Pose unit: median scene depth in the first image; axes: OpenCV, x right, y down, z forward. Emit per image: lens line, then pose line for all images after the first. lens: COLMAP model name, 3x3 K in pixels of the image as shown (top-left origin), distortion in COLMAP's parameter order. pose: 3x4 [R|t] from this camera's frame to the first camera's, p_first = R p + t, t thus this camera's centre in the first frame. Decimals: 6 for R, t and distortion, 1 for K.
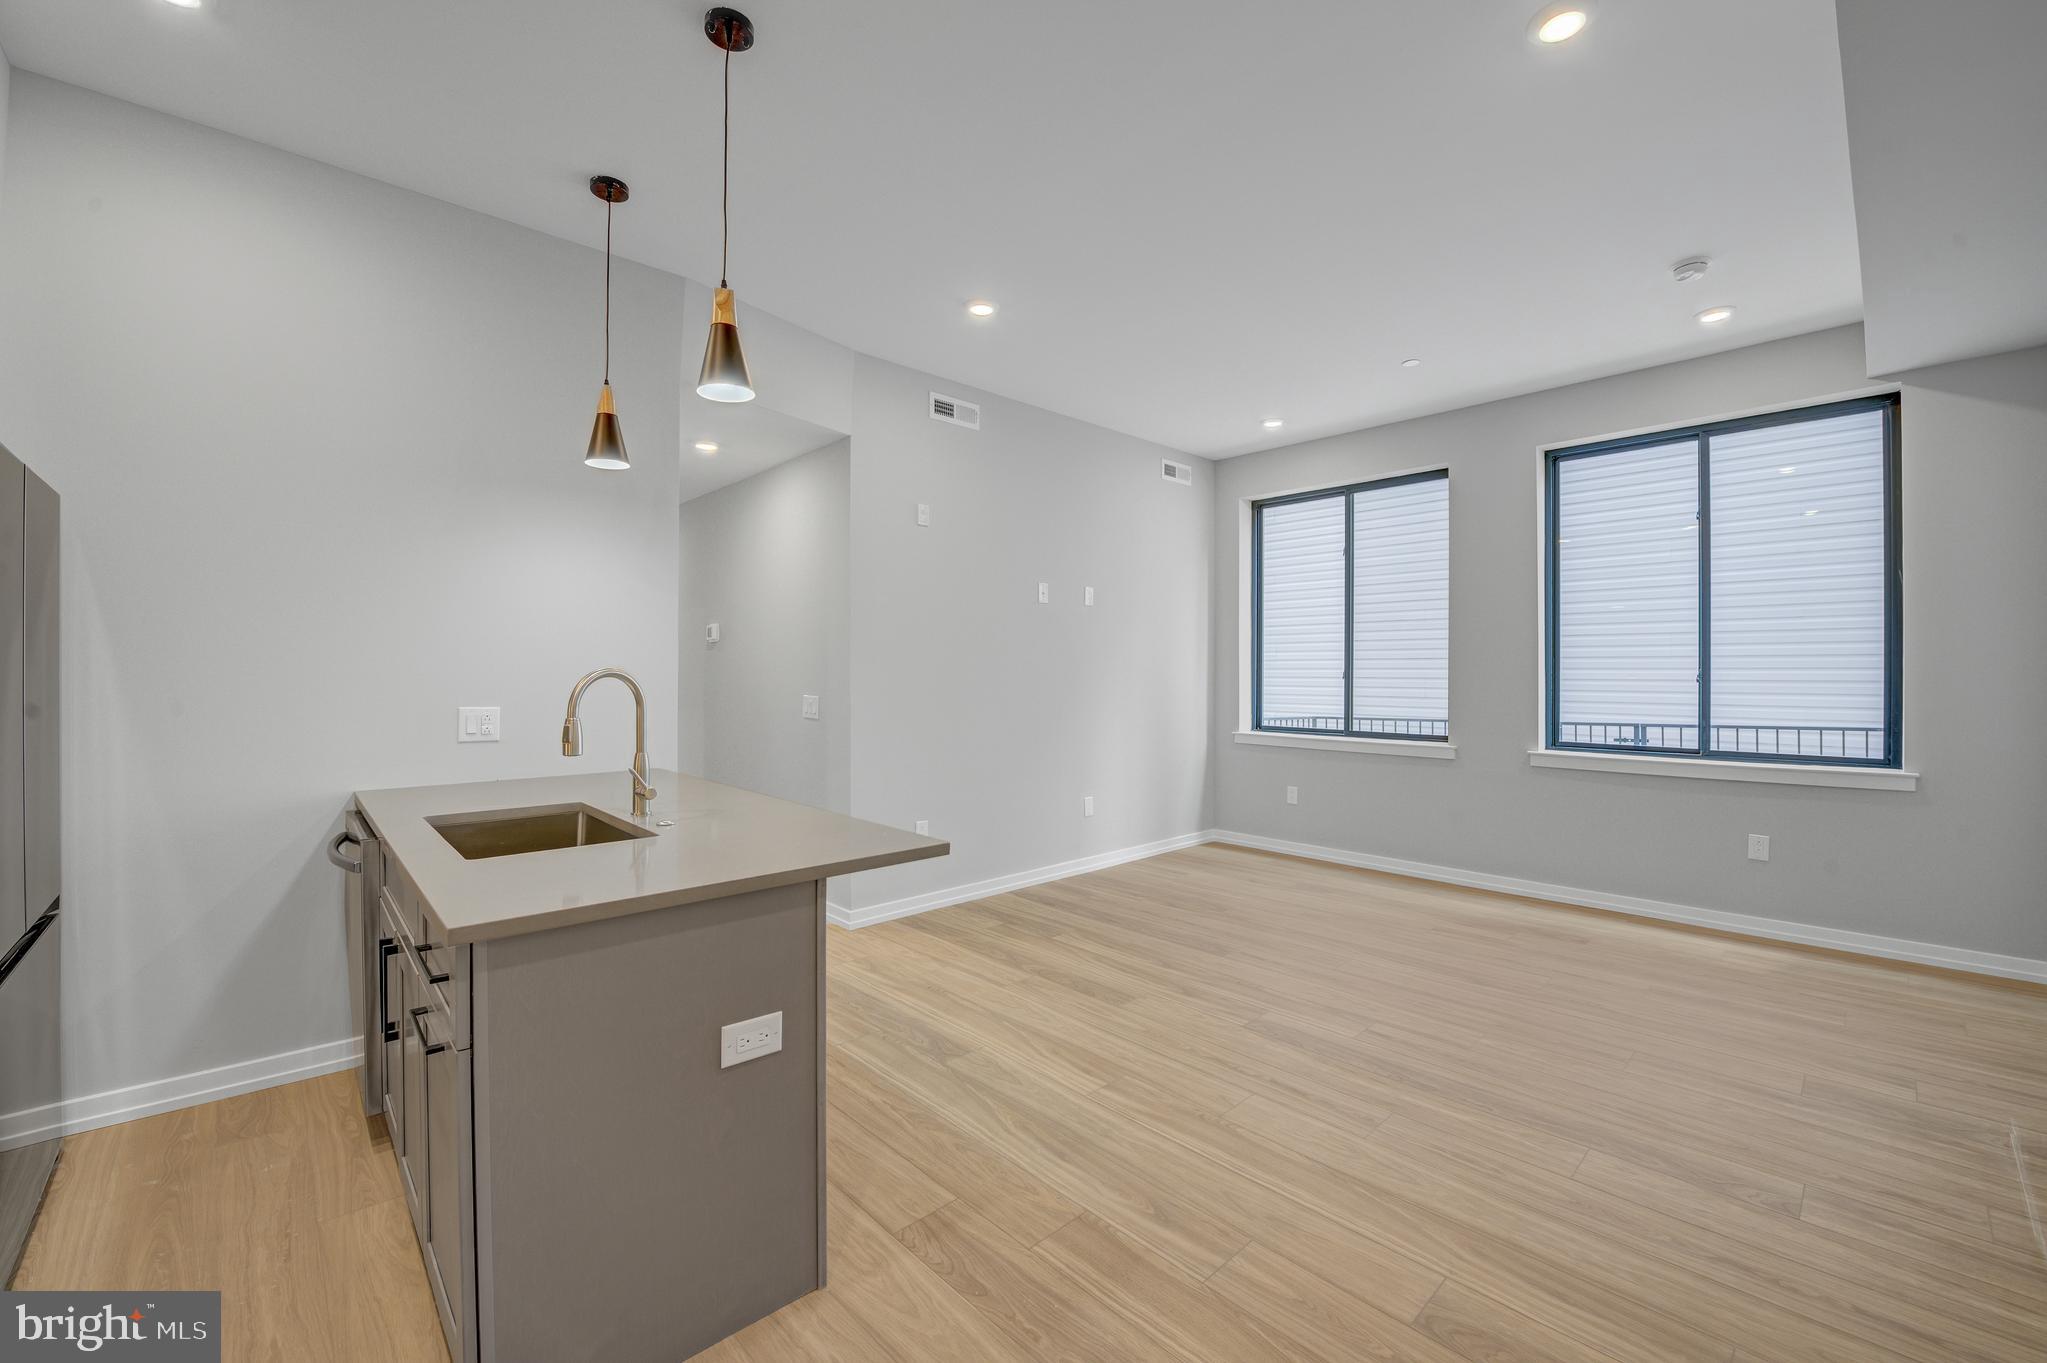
lens RADIAL K [[830.3, 0, 1027.3], [0, 830.3, 670.1], [0, 0, 1]] dist [-0.011107, -0.000061]
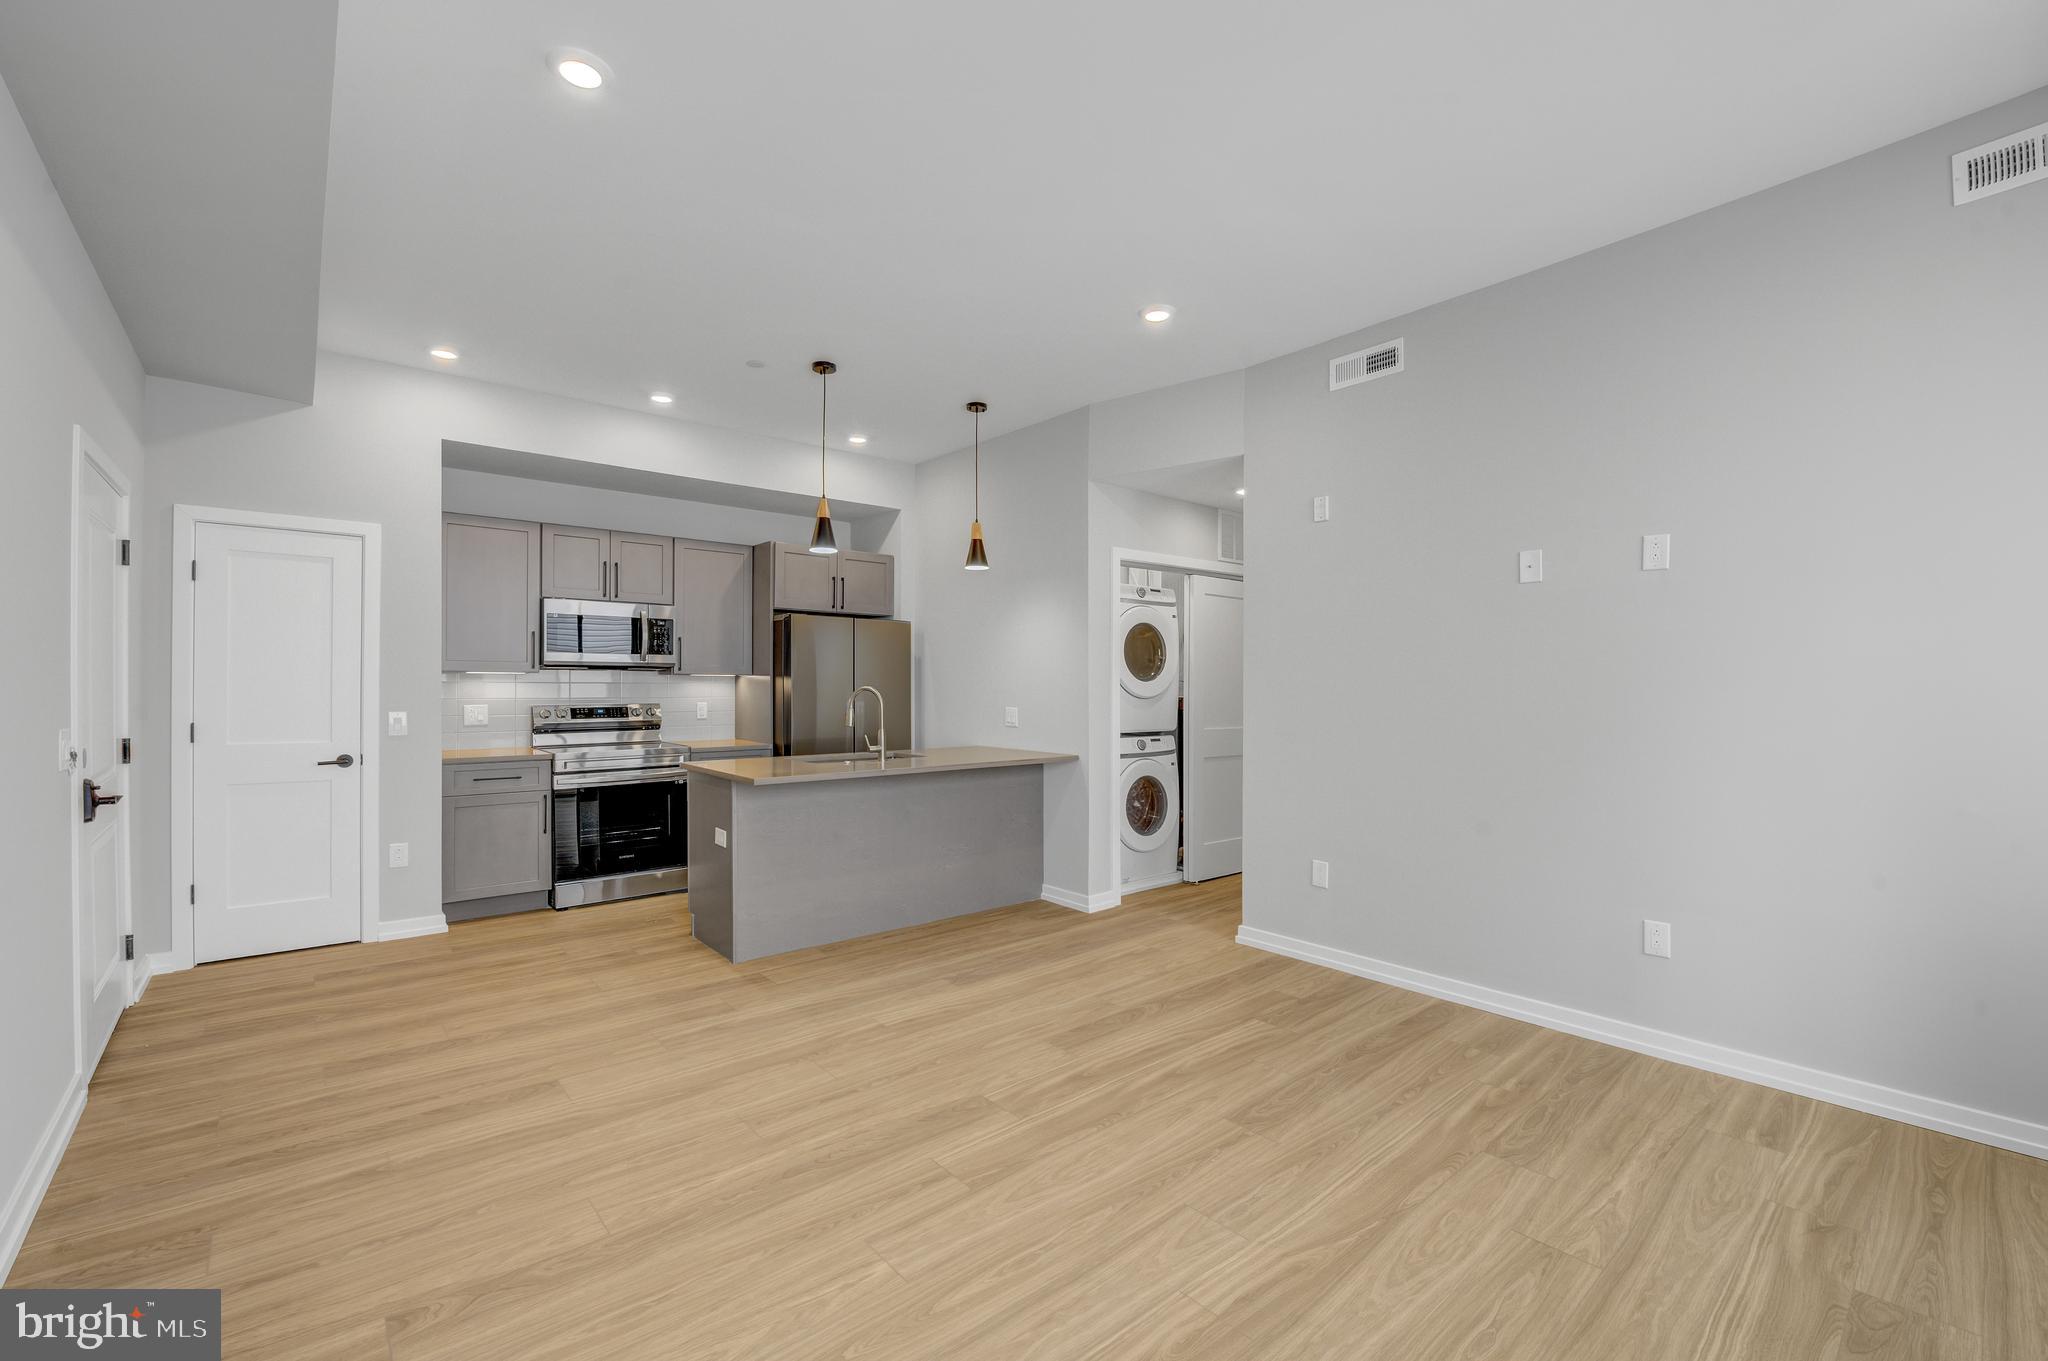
lens RADIAL K [[835.1, 0, 1022.2], [0, 835.1, 687.8], [0, 0, 1]] dist [-0.001697, -0.000076]
pose [[-0.043272, 0.001885, -0.999062, 1.025658], [-0.002213, 0.999996, 0.001982, 0.000028], [0.999061, 0.002297, -0.043268, 0.977987]]
